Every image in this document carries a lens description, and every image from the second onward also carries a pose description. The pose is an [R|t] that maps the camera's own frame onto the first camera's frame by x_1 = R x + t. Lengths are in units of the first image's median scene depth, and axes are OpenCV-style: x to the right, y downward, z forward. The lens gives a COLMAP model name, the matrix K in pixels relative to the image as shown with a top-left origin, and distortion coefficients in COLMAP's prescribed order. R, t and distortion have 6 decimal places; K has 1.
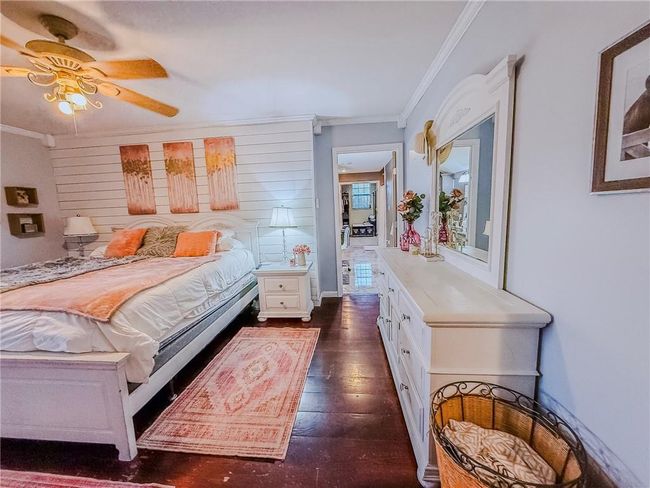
lens RADIAL K [[262.3, 0, 322.1], [0, 262.3, 241.9], [0, 0, 1]] dist [0.000904, -0.000721]
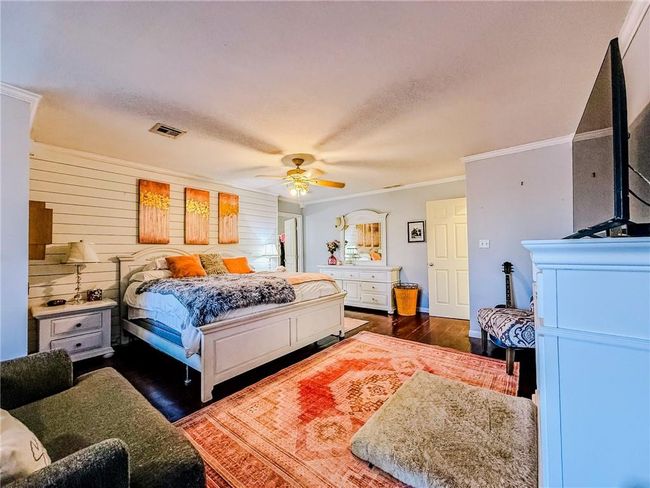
lens RADIAL K [[262.3, 0, 322.3], [0, 262.3, 244.9], [0, 0, 1]] dist [0.000904, -0.000721]
pose [[0.530656, 0.048562, 0.846195, -1.288794], [0.098888, 0.987992, -0.118713, 0.096559], [-0.841799, 0.146675, 0.519482, -0.127232]]
